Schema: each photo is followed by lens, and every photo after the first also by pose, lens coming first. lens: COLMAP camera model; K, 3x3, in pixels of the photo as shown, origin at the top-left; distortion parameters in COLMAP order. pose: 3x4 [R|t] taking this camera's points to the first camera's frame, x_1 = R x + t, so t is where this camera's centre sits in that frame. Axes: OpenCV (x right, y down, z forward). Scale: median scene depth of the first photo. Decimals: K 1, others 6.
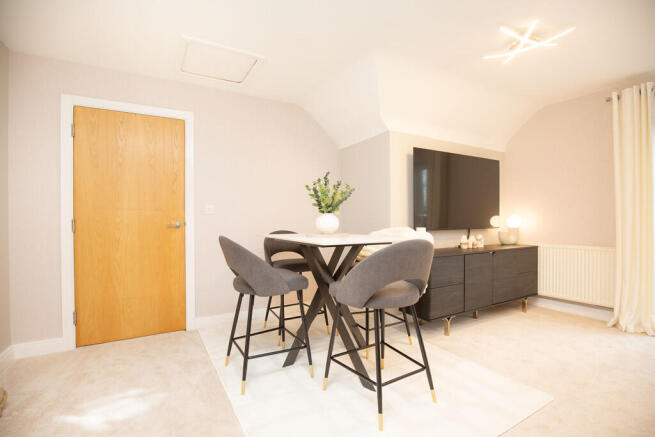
lens RADIAL K [[302.5, 0, 329.9], [0, 302.5, 220.5], [0, 0, 1]] dist [-0.036859, 0.010635]
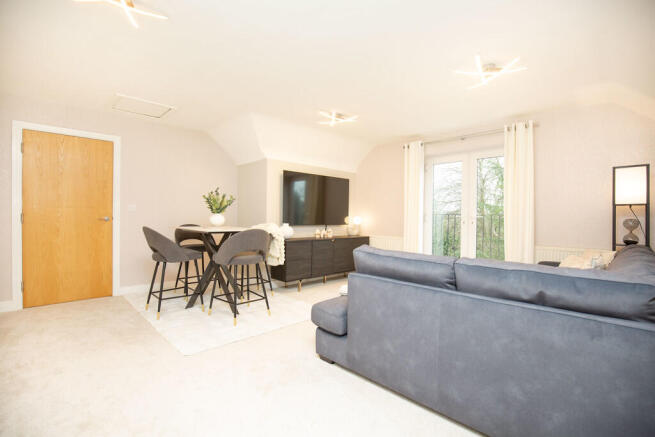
lens RADIAL K [[302.5, 0, 329.9], [0, 302.5, 220.5], [0, 0, 1]] dist [-0.036859, 0.010635]
pose [[0.970771, 0.016151, 0.239465, 0.165732], [-0.018784, 0.999786, 0.008719, -0.009770], [-0.239272, -0.012963, 0.970866, -0.597460]]
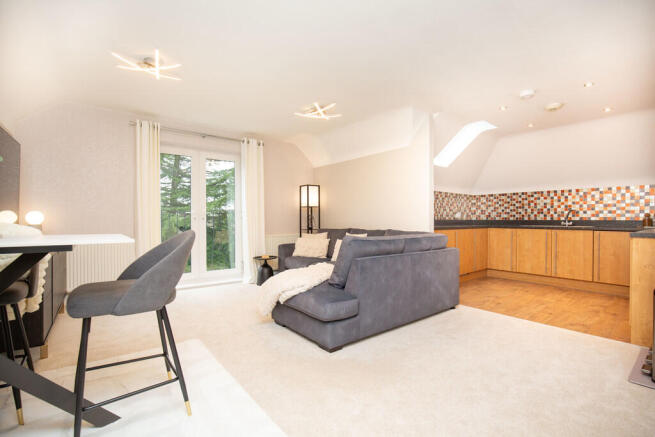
lens RADIAL K [[302.5, 0, 329.9], [0, 302.5, 220.5], [0, 0, 1]] dist [-0.036859, 0.010635]
pose [[-0.127279, 0.002331, 0.991864, -0.498401], [-0.001495, 0.999996, -0.002542, 0.017271], [-0.991866, -0.001806, -0.127275, 0.347836]]
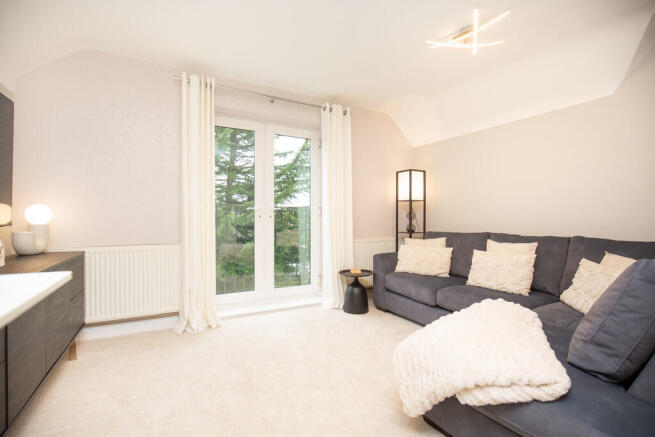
lens RADIAL K [[302.5, 0, 329.9], [0, 302.5, 220.5], [0, 0, 1]] dist [-0.036859, 0.010635]
pose [[0.026948, -0.003428, 0.999631, 0.067538], [-0.006883, 0.999970, 0.003614, 0.012951], [-0.999613, -0.006978, 0.026924, 0.572843]]
